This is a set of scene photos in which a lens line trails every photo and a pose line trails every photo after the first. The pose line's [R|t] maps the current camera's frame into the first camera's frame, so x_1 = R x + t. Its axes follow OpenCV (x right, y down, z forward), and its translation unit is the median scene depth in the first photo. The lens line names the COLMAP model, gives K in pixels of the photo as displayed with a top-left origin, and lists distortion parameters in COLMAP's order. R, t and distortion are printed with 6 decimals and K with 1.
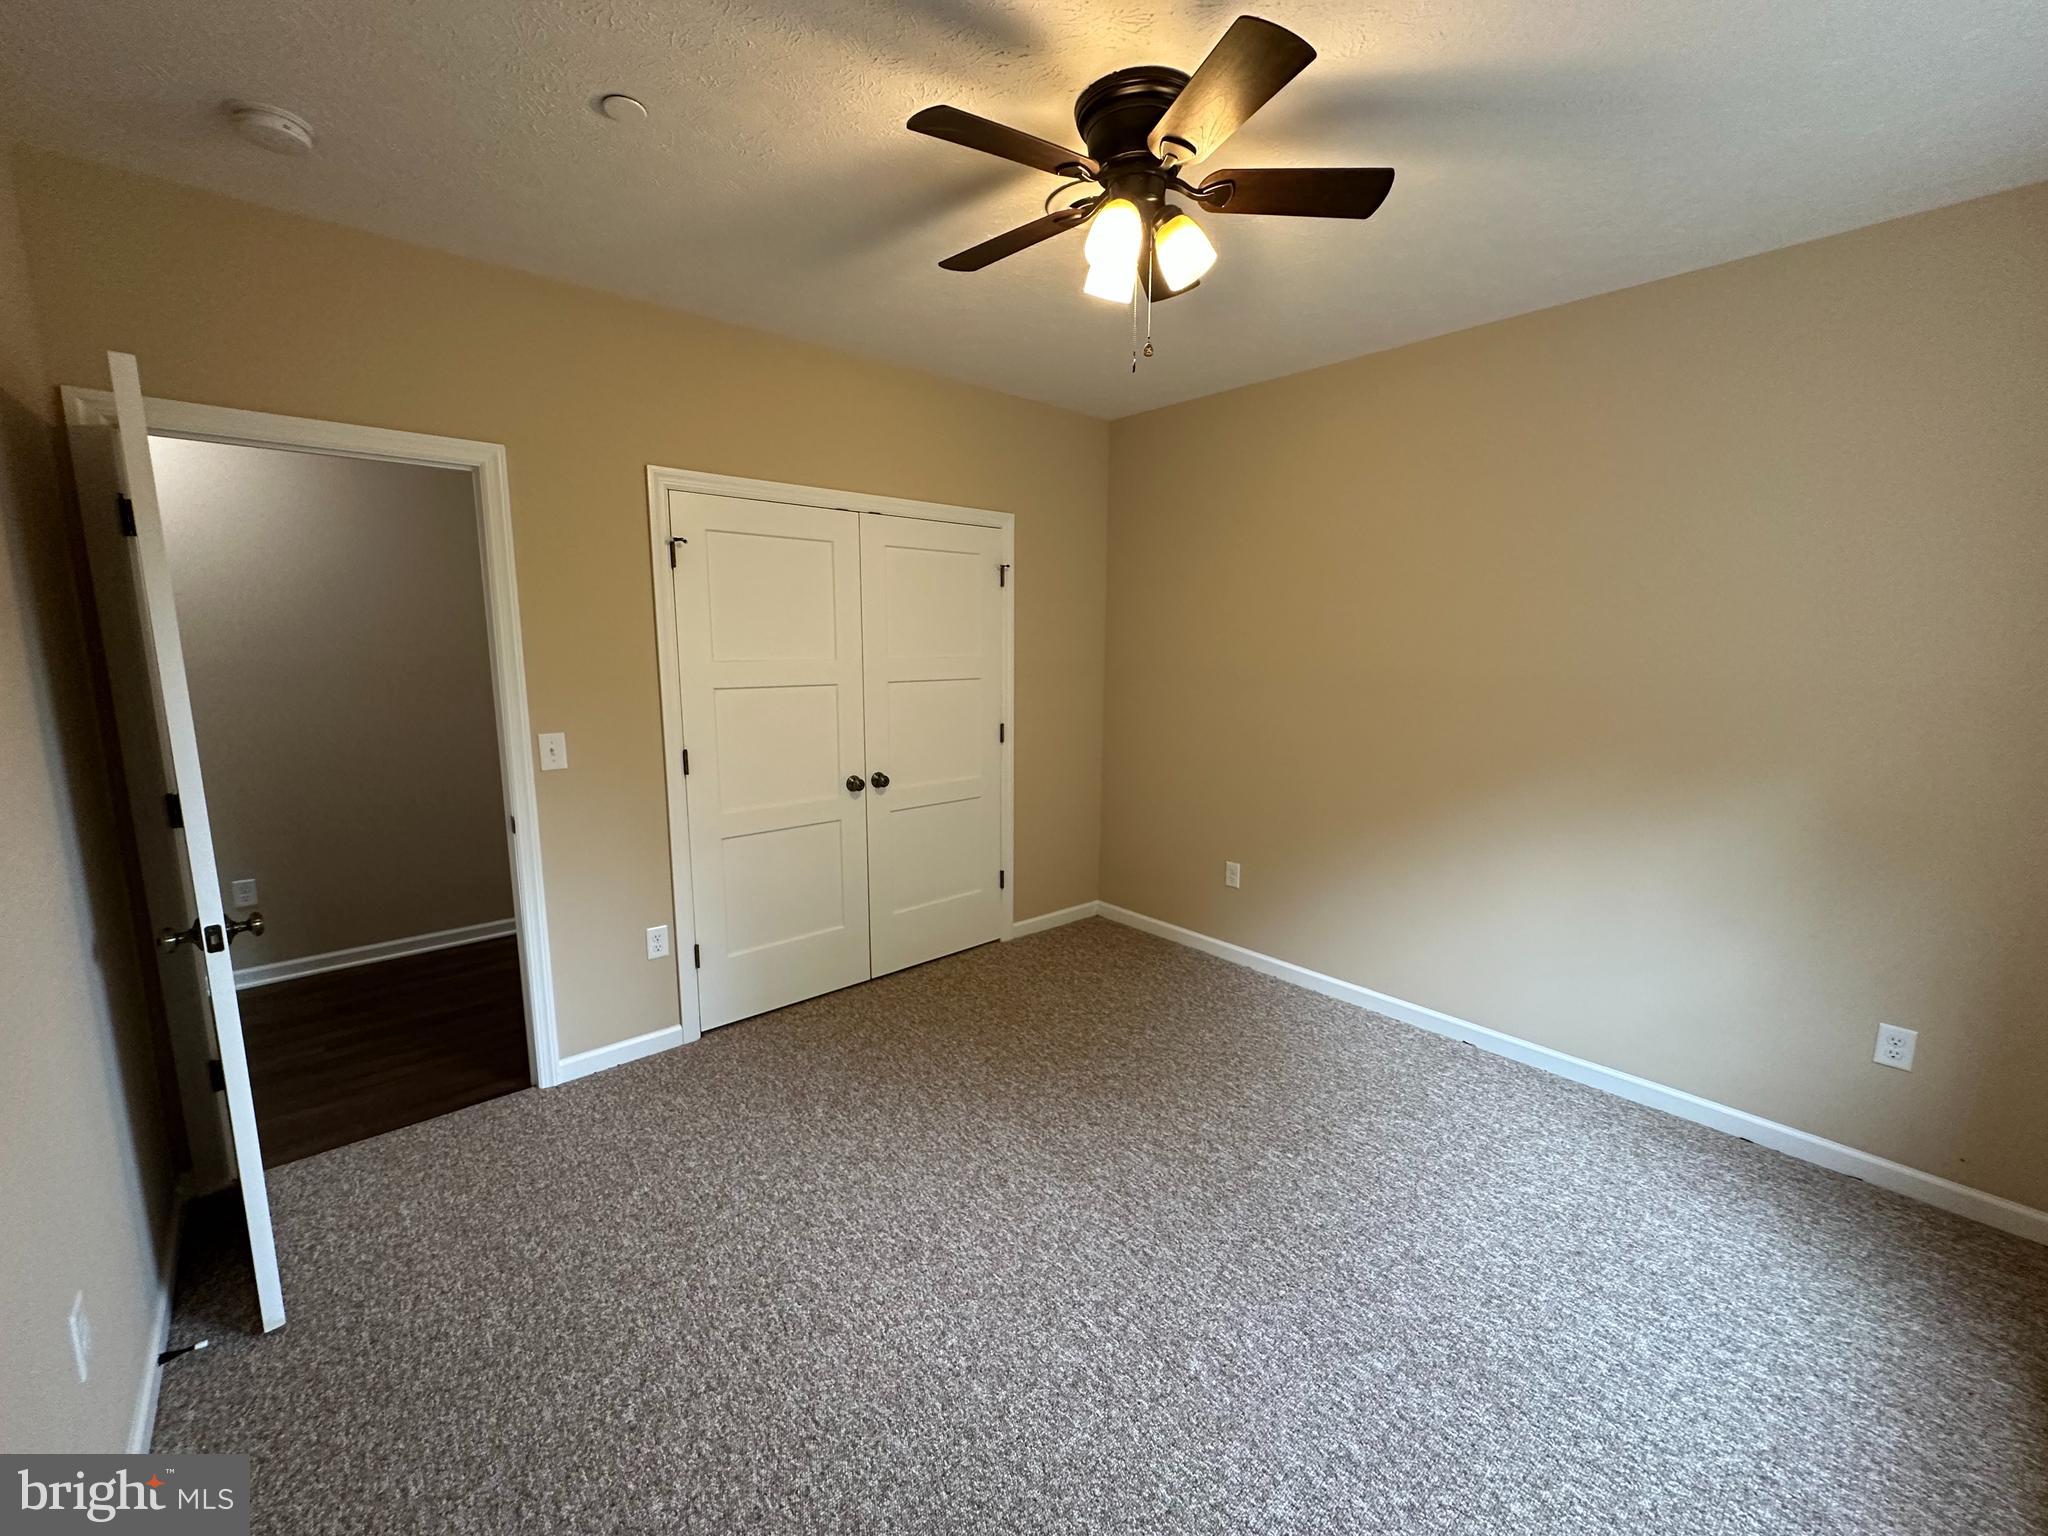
lens RADIAL K [[815.1, 0, 1024.0], [0, 815.1, 768.0], [0, 0, 1]] dist [-0.000375, 0.000337]
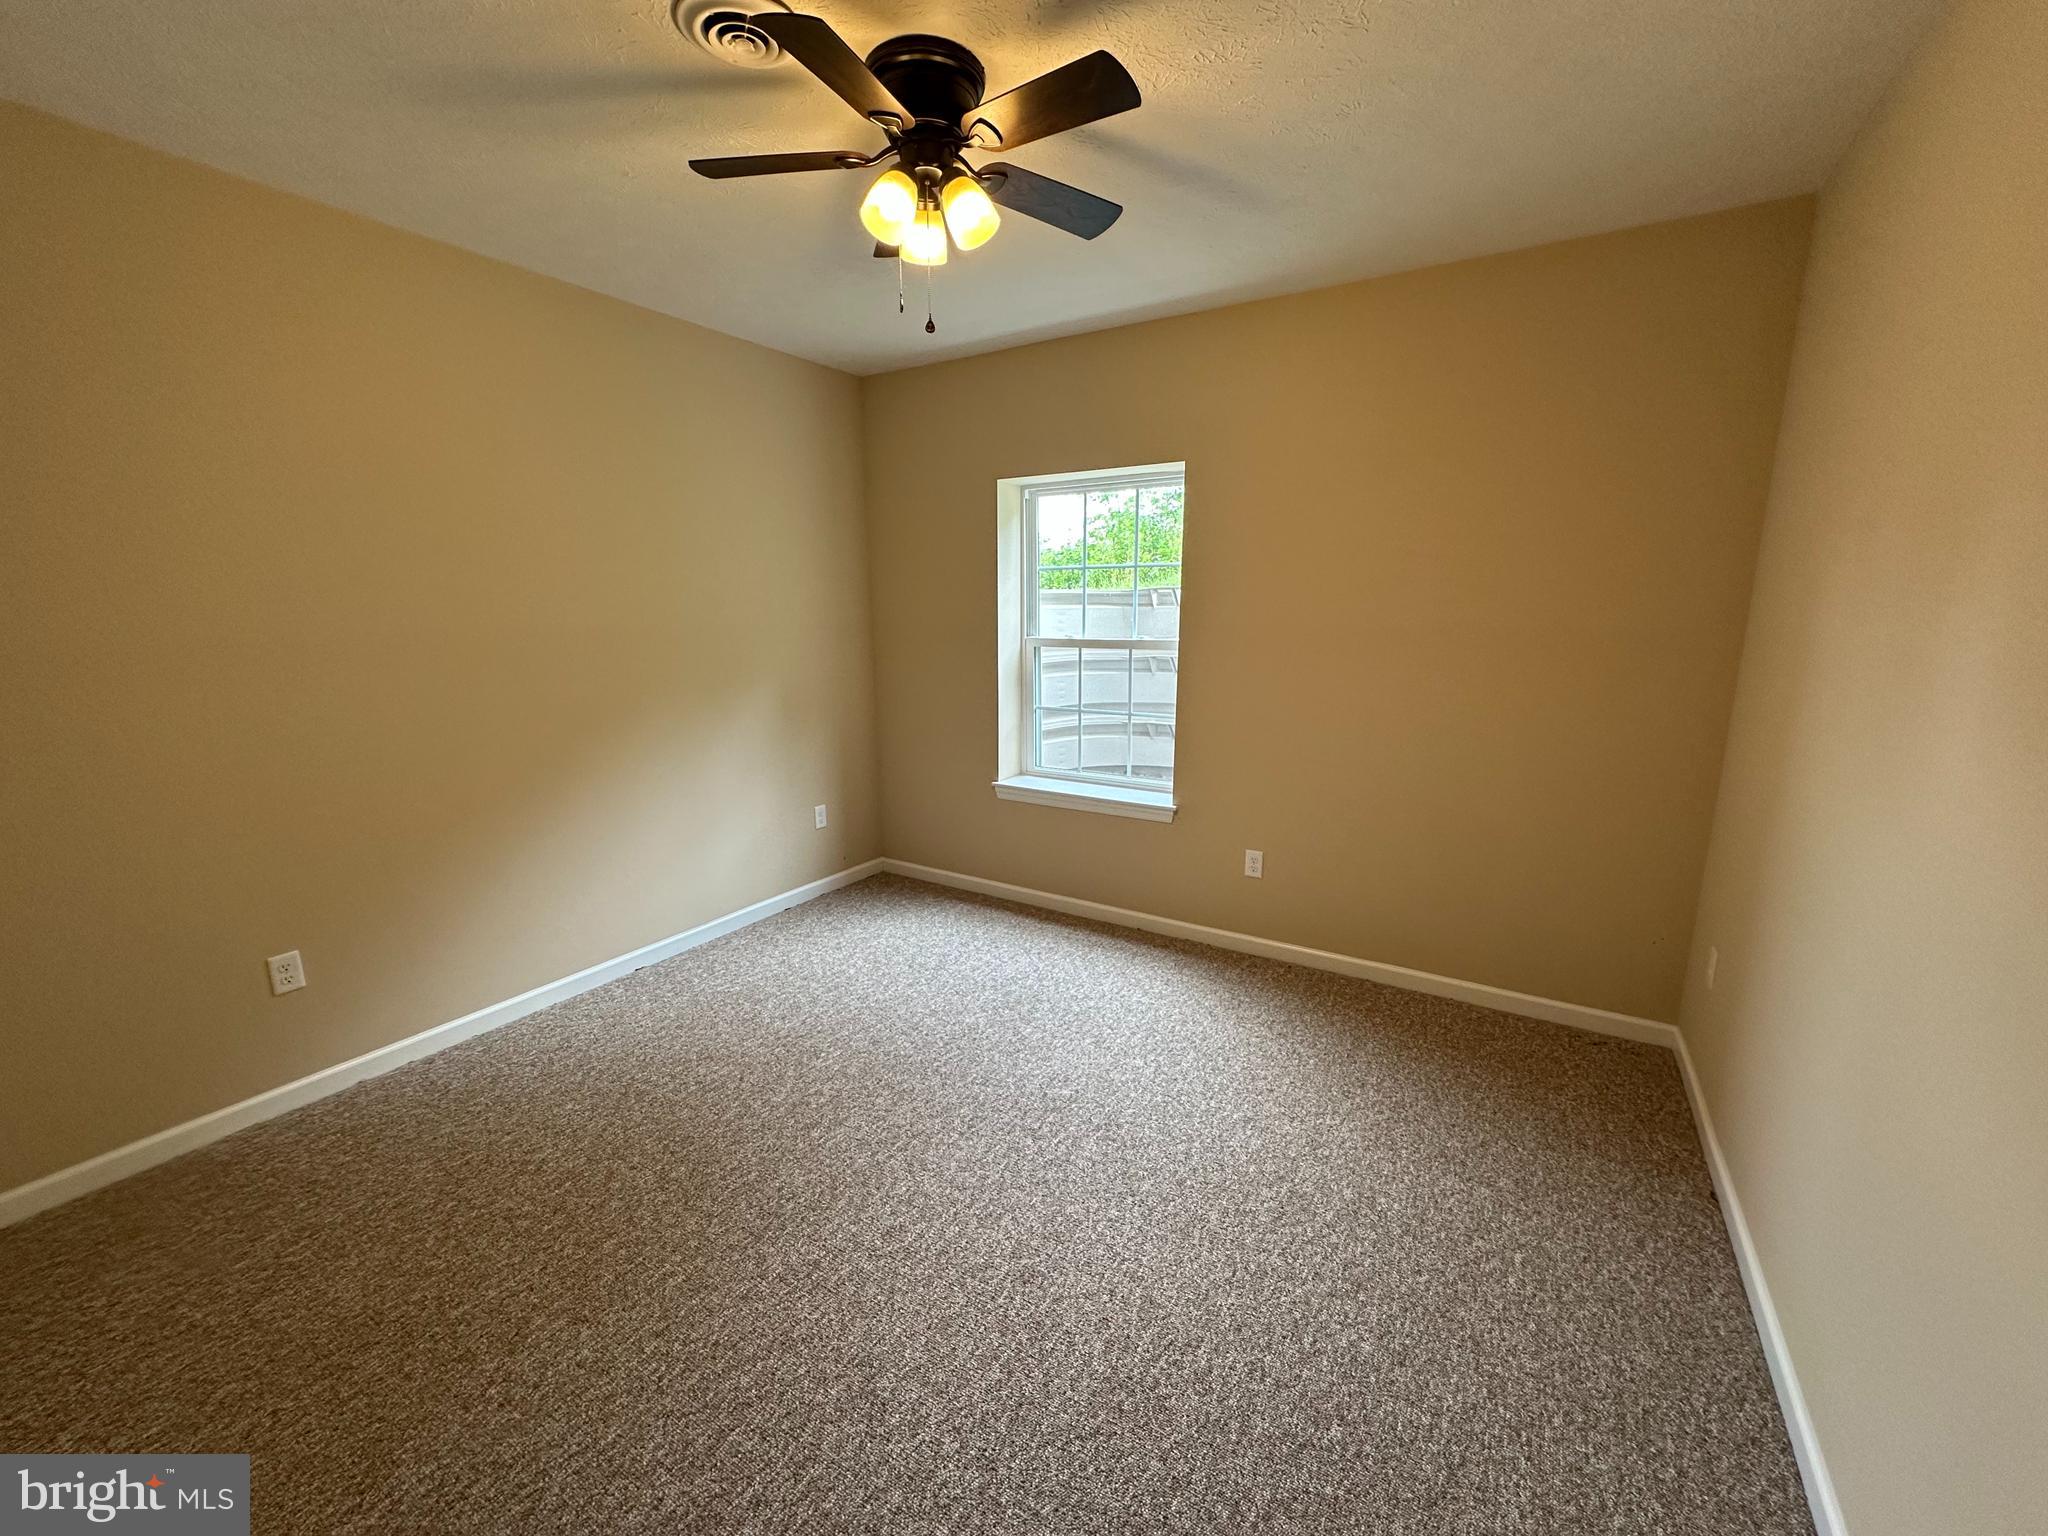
lens RADIAL K [[815.1, 0, 1024.0], [0, 815.1, 768.0], [0, 0, 1]] dist [-0.000375, 0.000337]
pose [[-0.277904, -0.194465, 0.940719, -0.777803], [0.154144, 0.957577, 0.243486, -0.142737], [-0.948161, 0.212672, -0.236139, 0.977136]]
